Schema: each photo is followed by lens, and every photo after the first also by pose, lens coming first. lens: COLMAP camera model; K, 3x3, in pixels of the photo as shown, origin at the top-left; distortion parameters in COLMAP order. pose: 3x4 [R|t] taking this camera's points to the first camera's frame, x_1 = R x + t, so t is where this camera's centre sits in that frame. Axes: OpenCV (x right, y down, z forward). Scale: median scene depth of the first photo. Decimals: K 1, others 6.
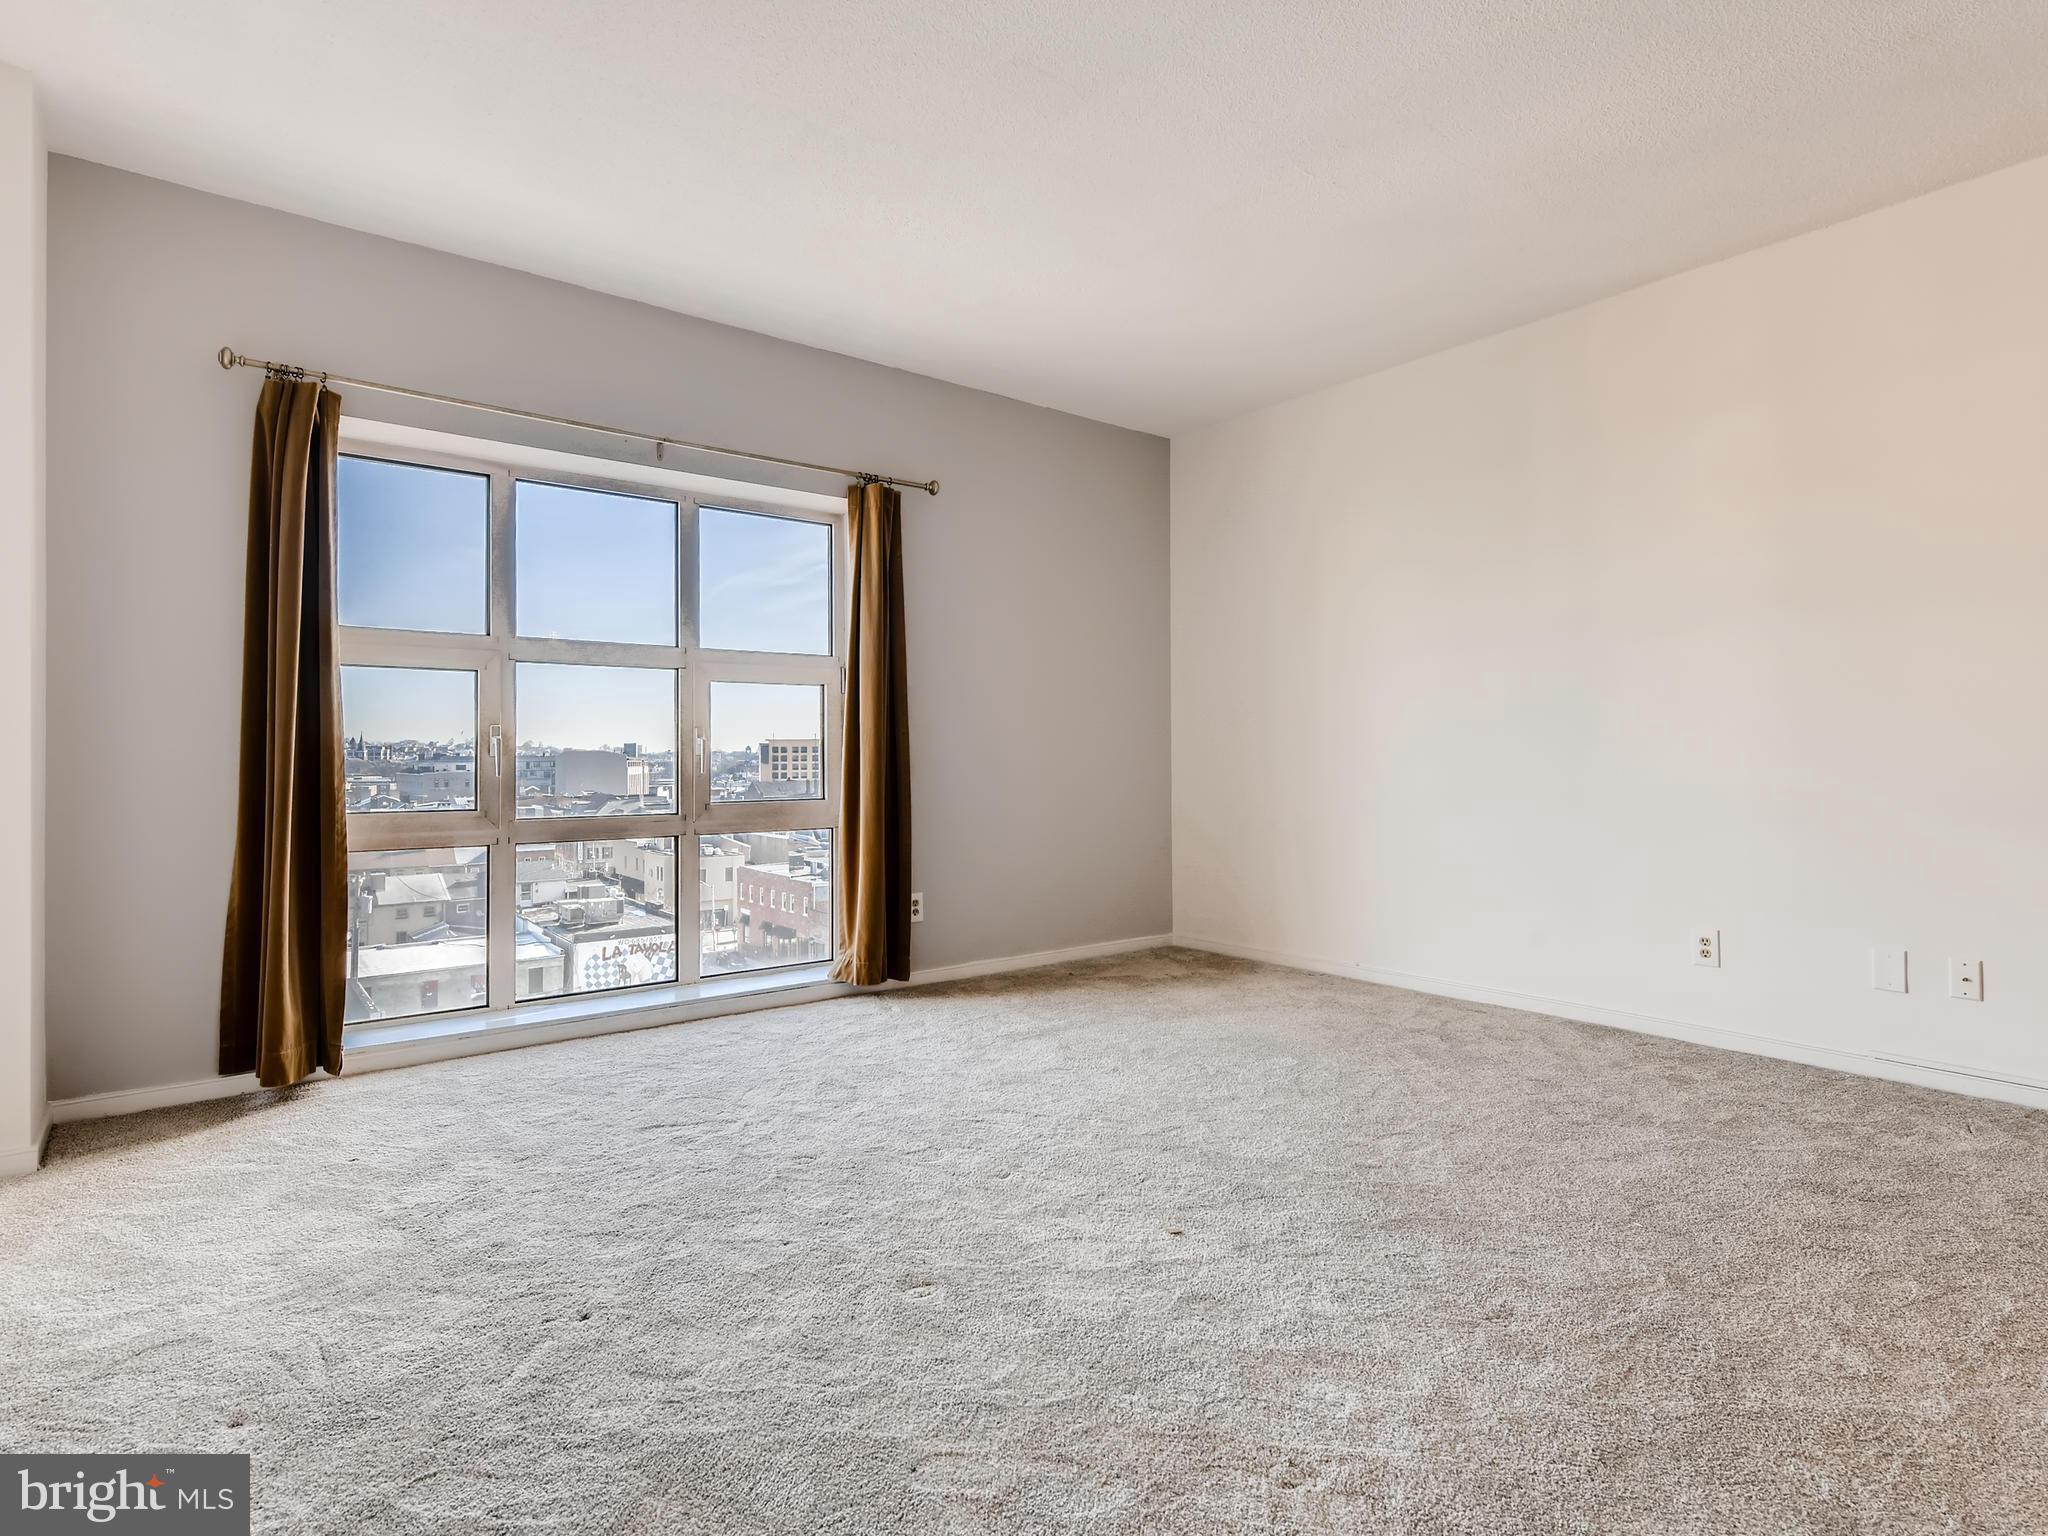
lens RADIAL K [[1062.6, 0, 1039.6], [0, 1062.6, 772.1], [0, 0, 1]] dist [0.014319, -0.004269]
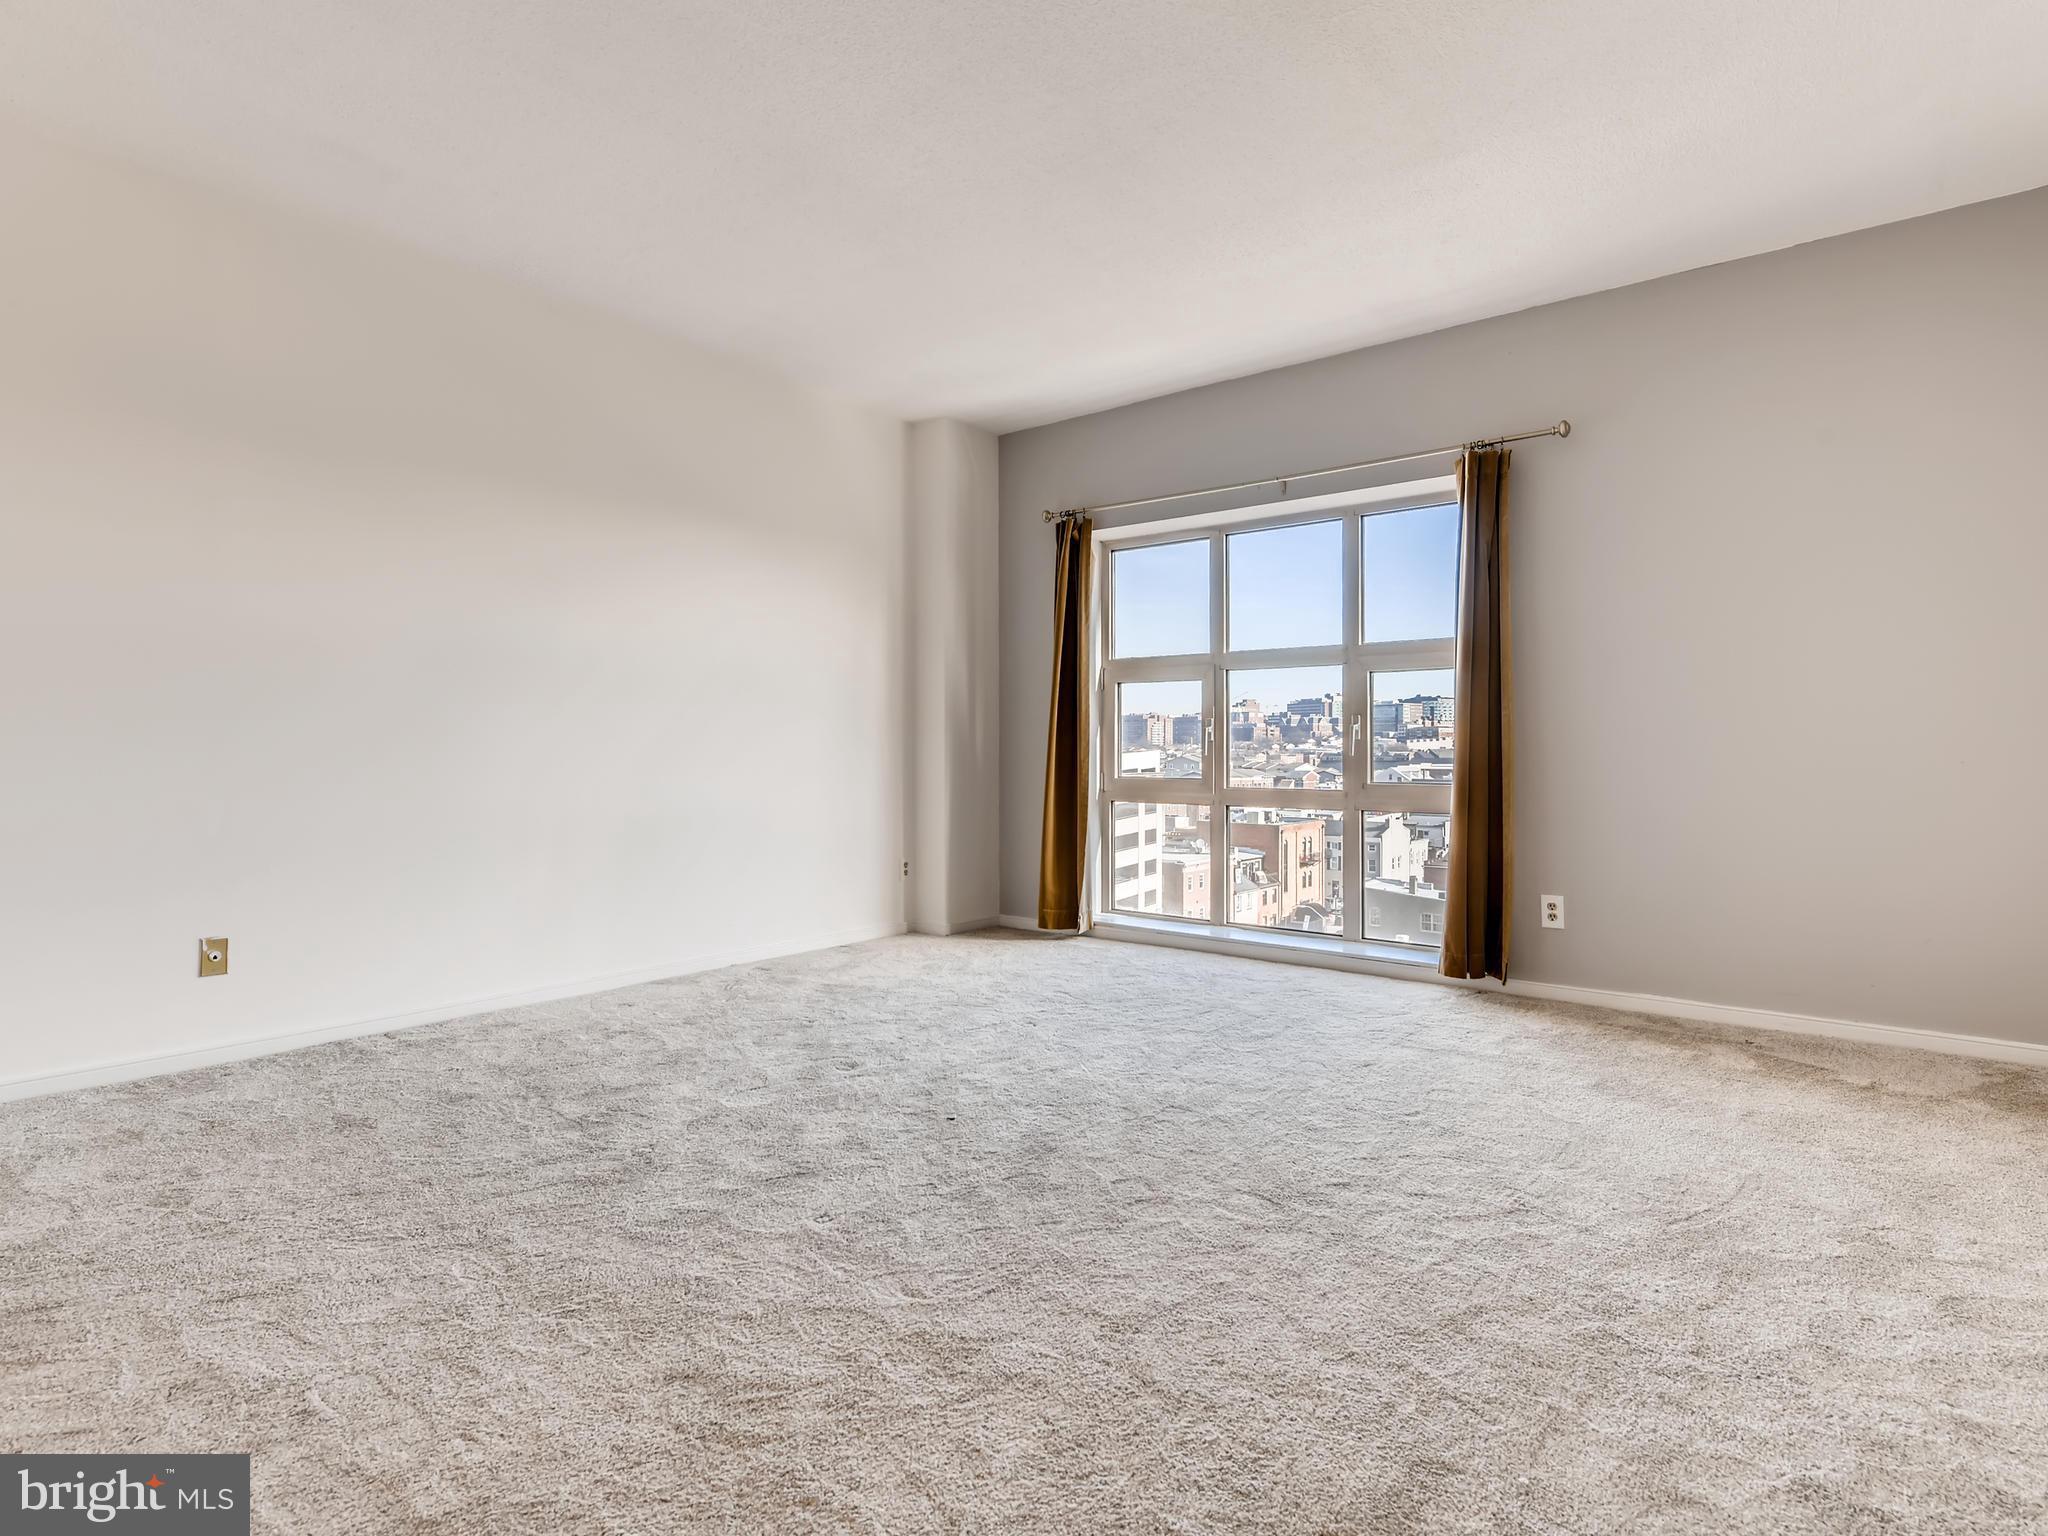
lens RADIAL K [[1062.6, 0, 987.0], [0, 1062.6, 740.9], [0, 0, 1]] dist [0.014319, -0.004269]
pose [[0.223189, 0.001098, -0.974774, 0.688514], [-0.010124, 0.999948, -0.001192, -0.008545], [0.974723, 0.010135, 0.223189, 0.376509]]
